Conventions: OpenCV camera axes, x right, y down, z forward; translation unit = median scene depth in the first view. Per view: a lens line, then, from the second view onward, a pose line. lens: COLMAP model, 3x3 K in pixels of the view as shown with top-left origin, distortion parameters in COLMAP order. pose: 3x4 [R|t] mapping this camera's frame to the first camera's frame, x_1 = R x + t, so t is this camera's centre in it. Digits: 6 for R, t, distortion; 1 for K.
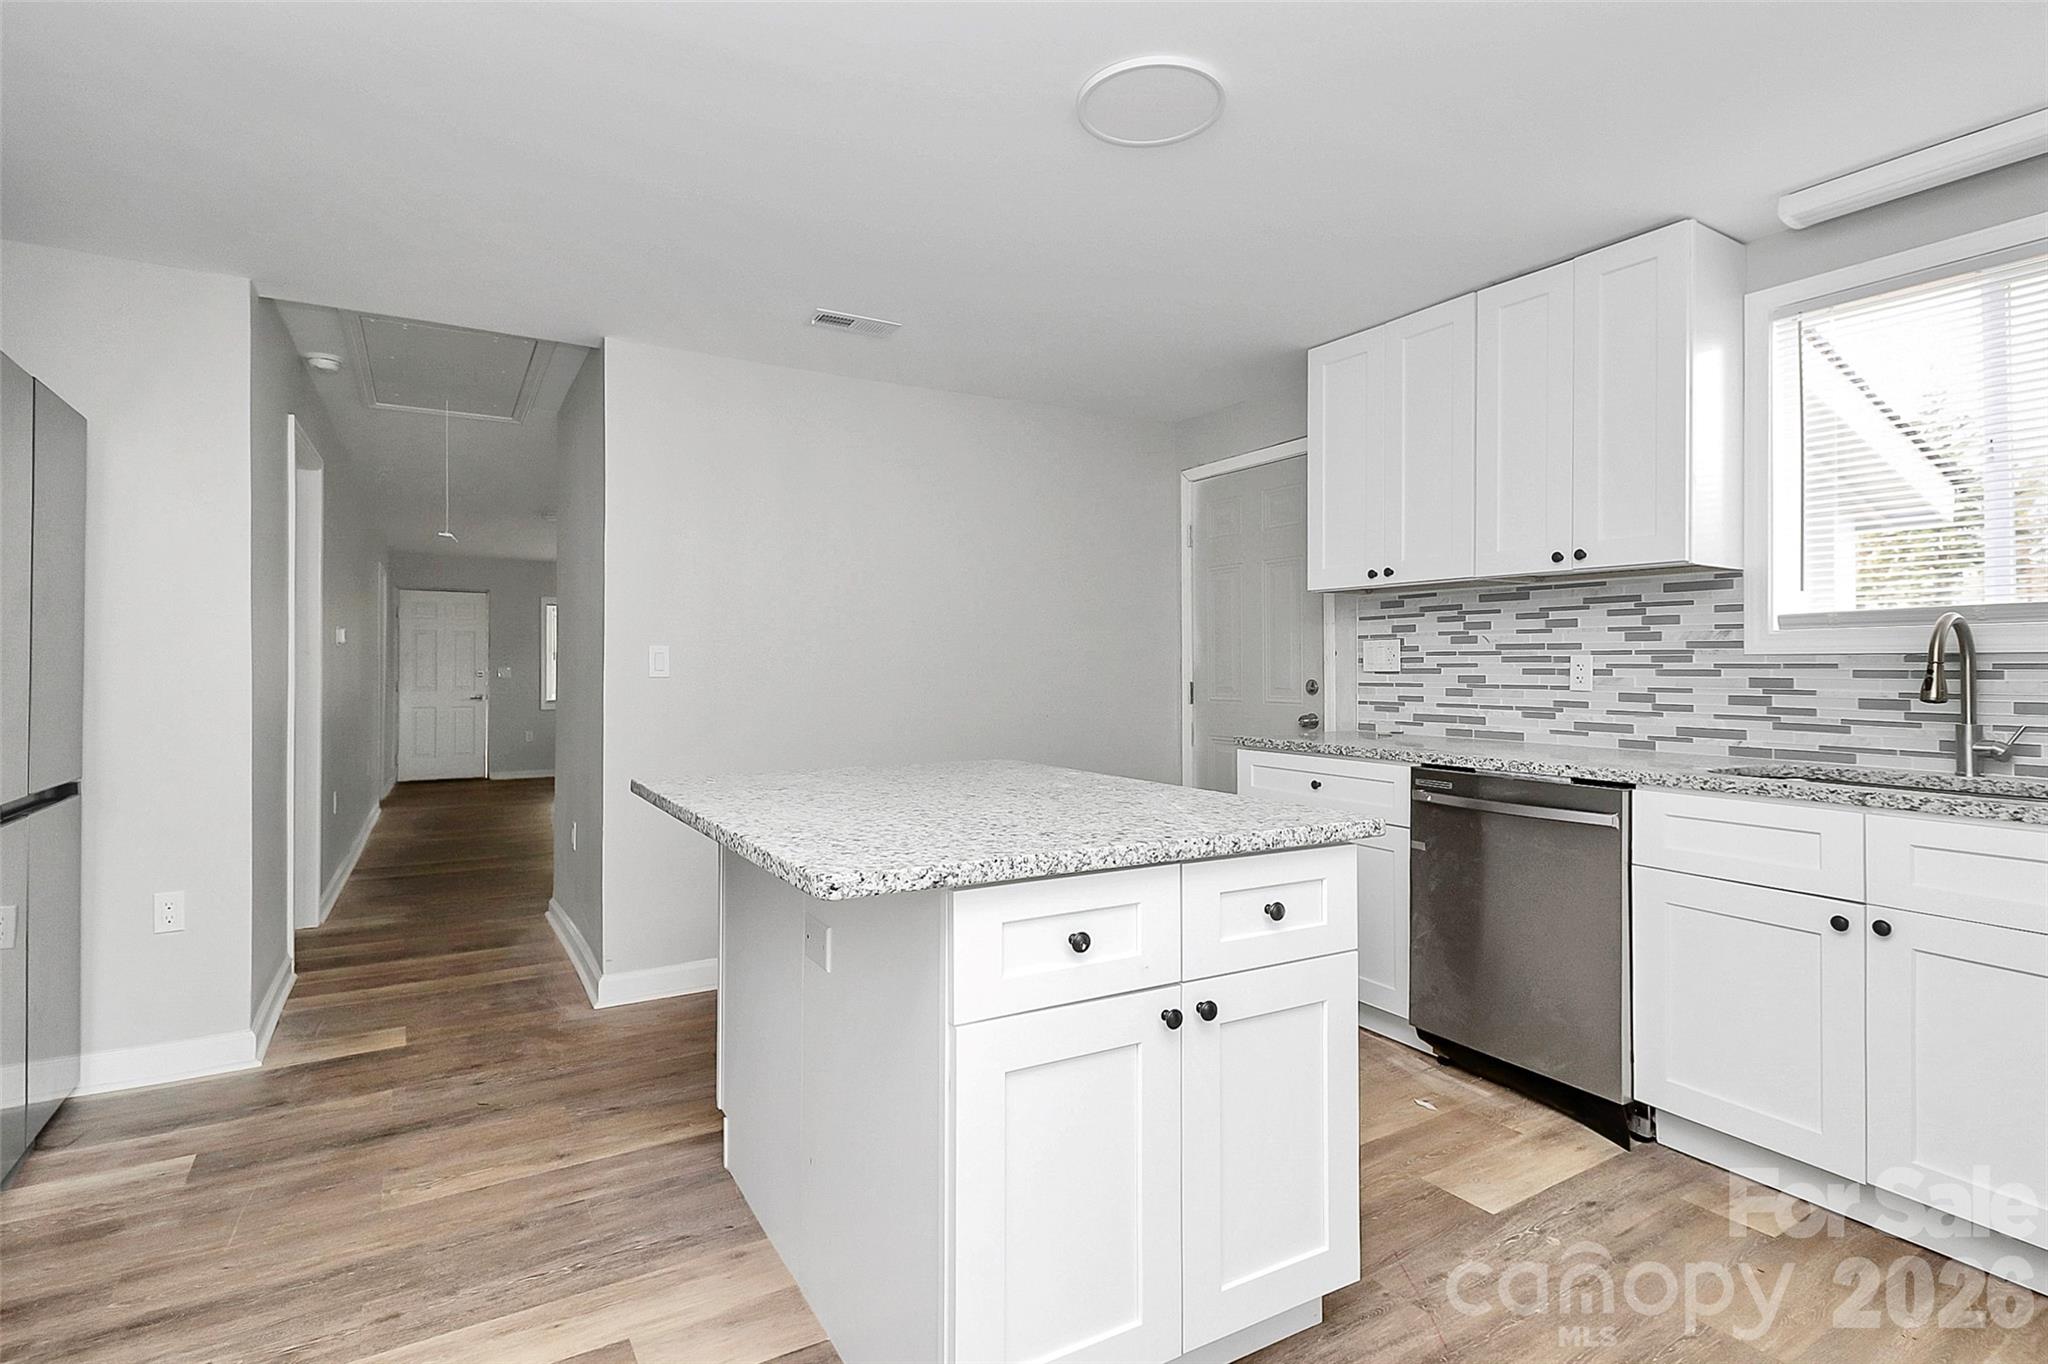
lens RADIAL K [[988.8, 0, 1030.1], [0, 988.8, 671.5], [0, 0, 1]] dist [0.017149, -0.010251]
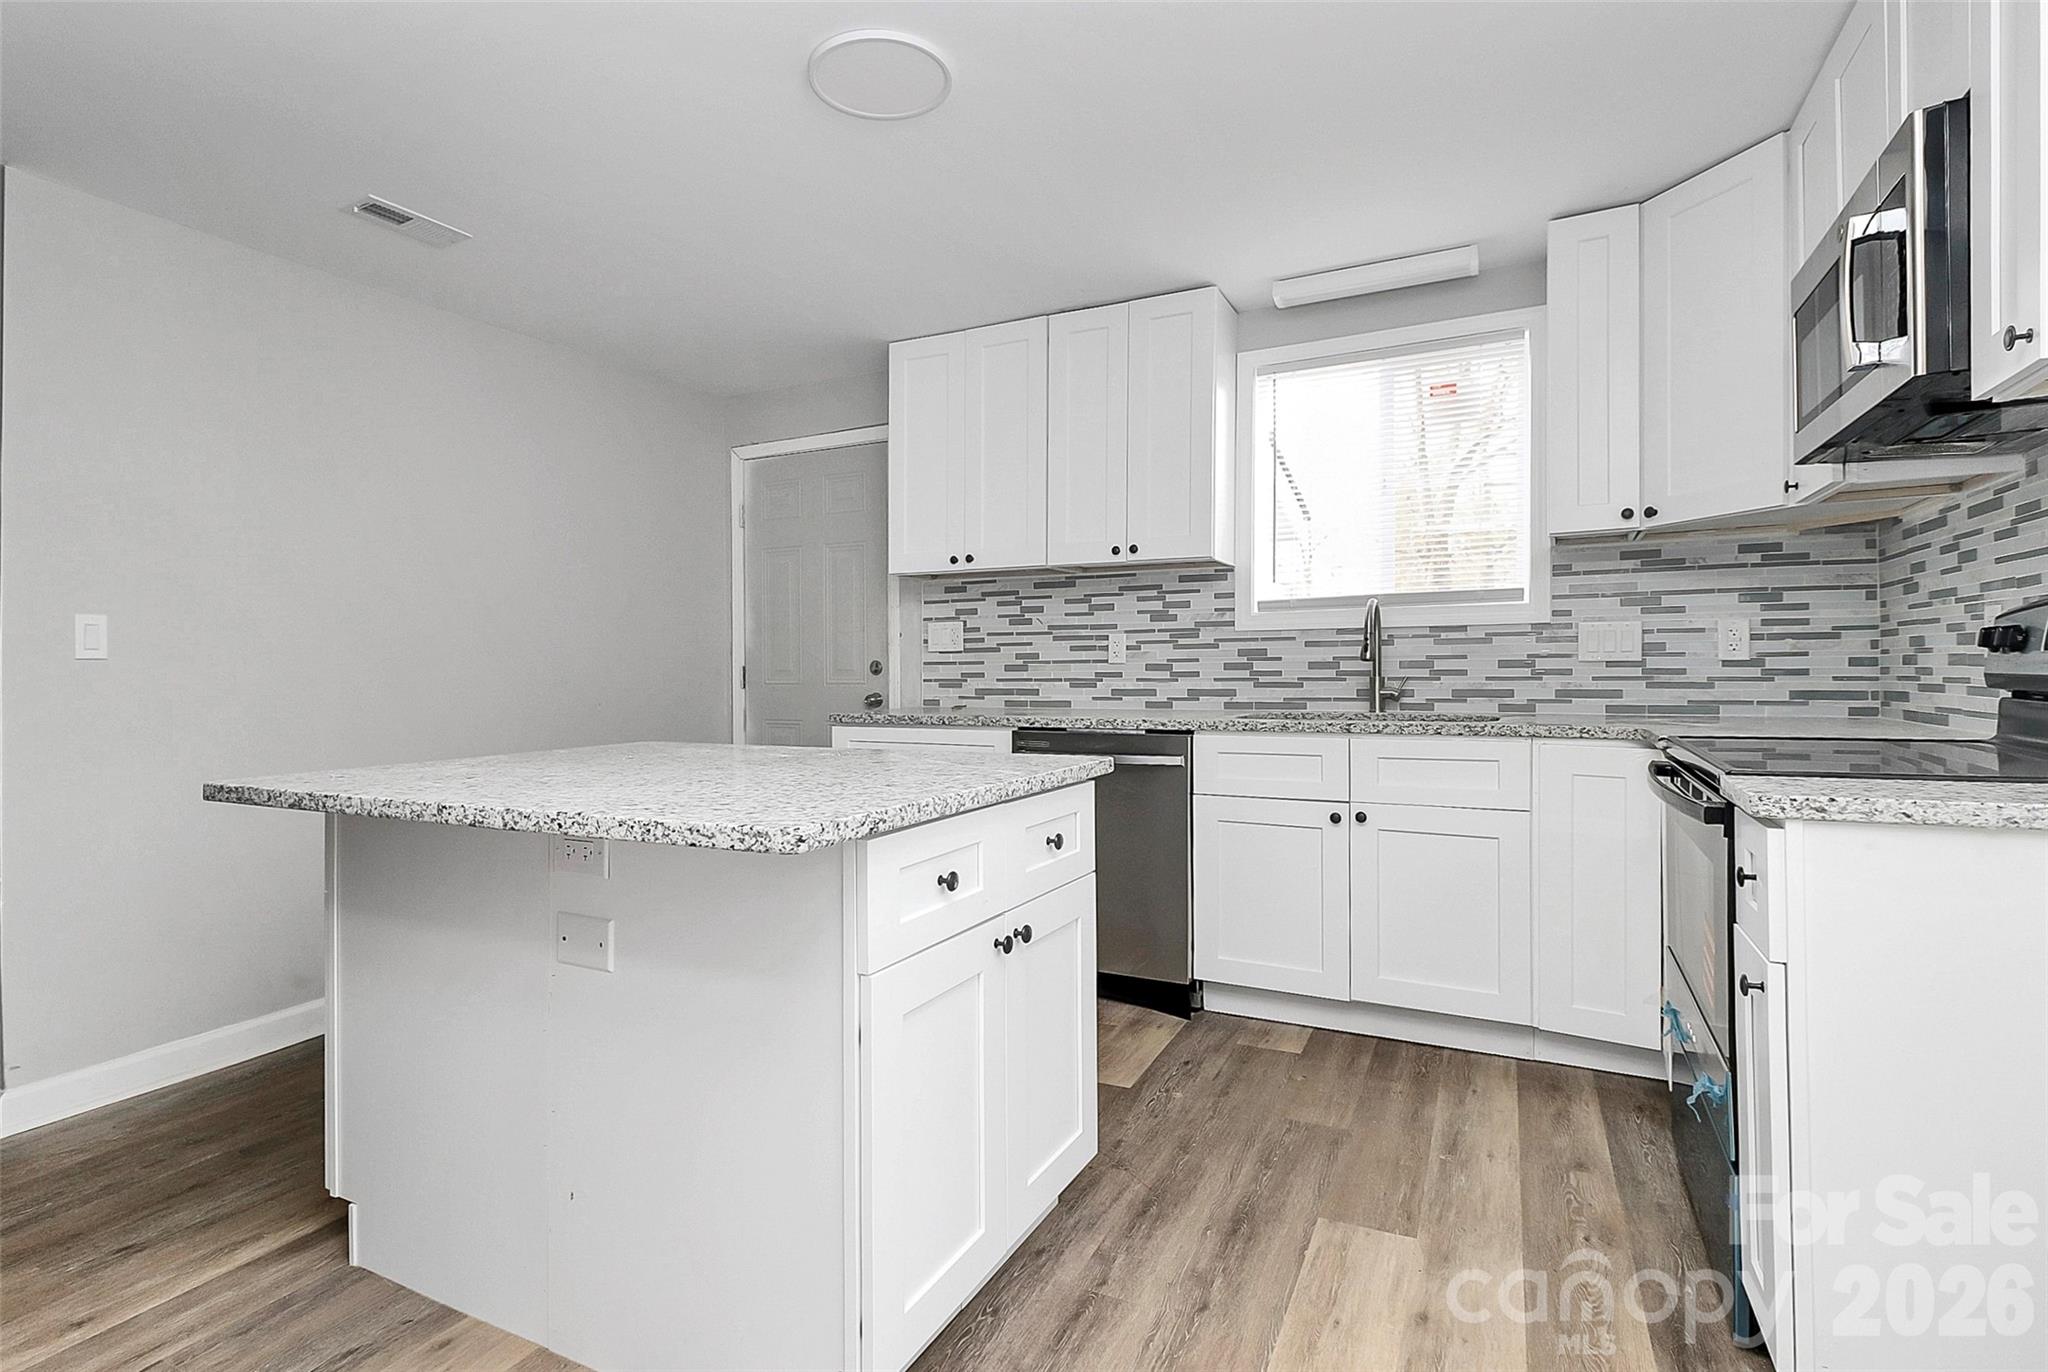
lens RADIAL K [[993.8, 0, 1024.0], [0, 993.8, 686.0], [0, 0, 1]] dist [0.027562, -0.011099]
pose [[0.851368, -0.025178, 0.523965, -0.198590], [0.015715, 0.999623, 0.022499, 0.020208], [-0.524334, -0.010920, 0.851443, 0.028665]]
